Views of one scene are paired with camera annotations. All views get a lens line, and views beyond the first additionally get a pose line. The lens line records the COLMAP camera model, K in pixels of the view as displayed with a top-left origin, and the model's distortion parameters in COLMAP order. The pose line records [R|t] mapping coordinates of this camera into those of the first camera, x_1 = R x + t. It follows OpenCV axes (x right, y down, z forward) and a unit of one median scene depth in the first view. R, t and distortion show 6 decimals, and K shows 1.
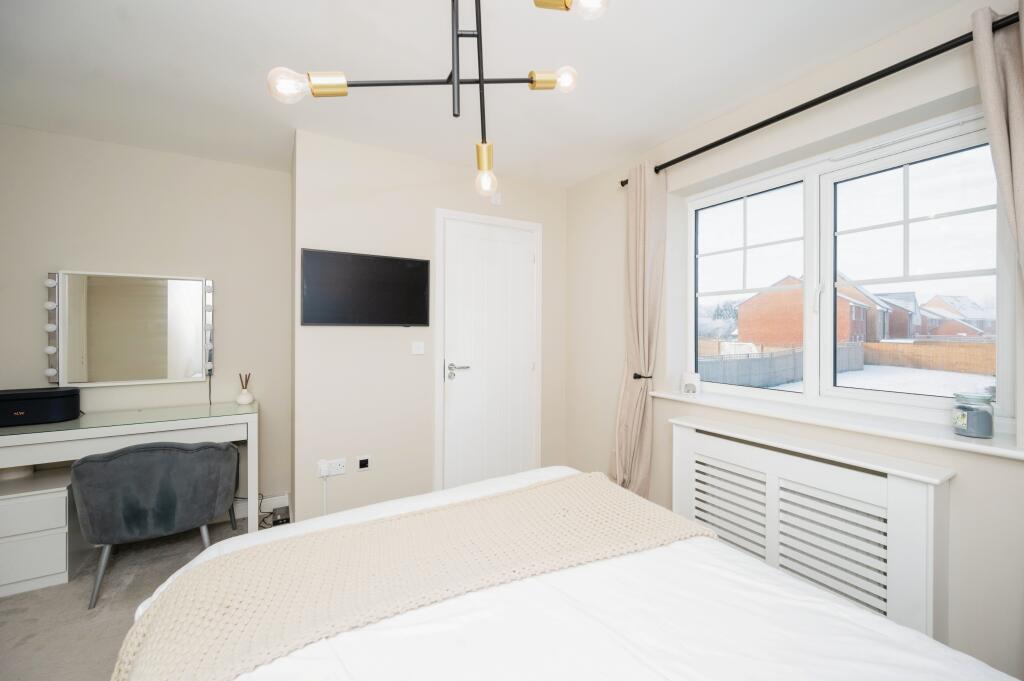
lens RADIAL K [[405.1, 0, 504.6], [0, 405.1, 326.3], [0, 0, 1]] dist [0.002278, 0.000238]
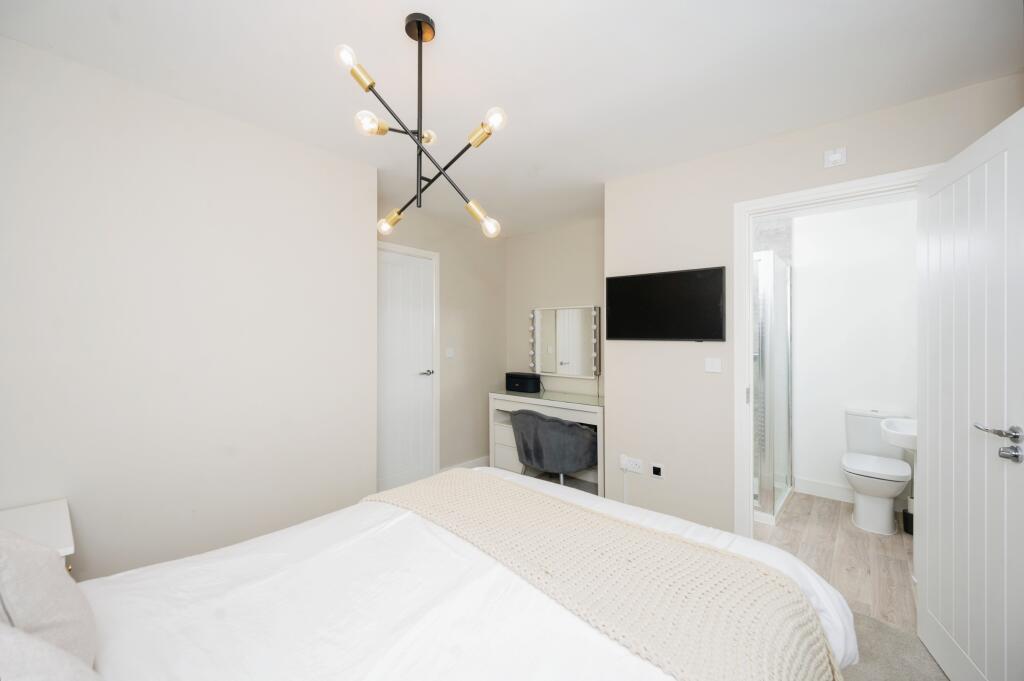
lens RADIAL K [[405.1, 0, 510.6], [0, 405.1, 339.5], [0, 0, 1]] dist [0.002278, 0.000238]
pose [[0.330651, 0.004937, -0.943740, 0.562283], [-0.000490, 0.999987, 0.005059, -0.009572], [0.943753, -0.001211, 0.330650, 0.314805]]
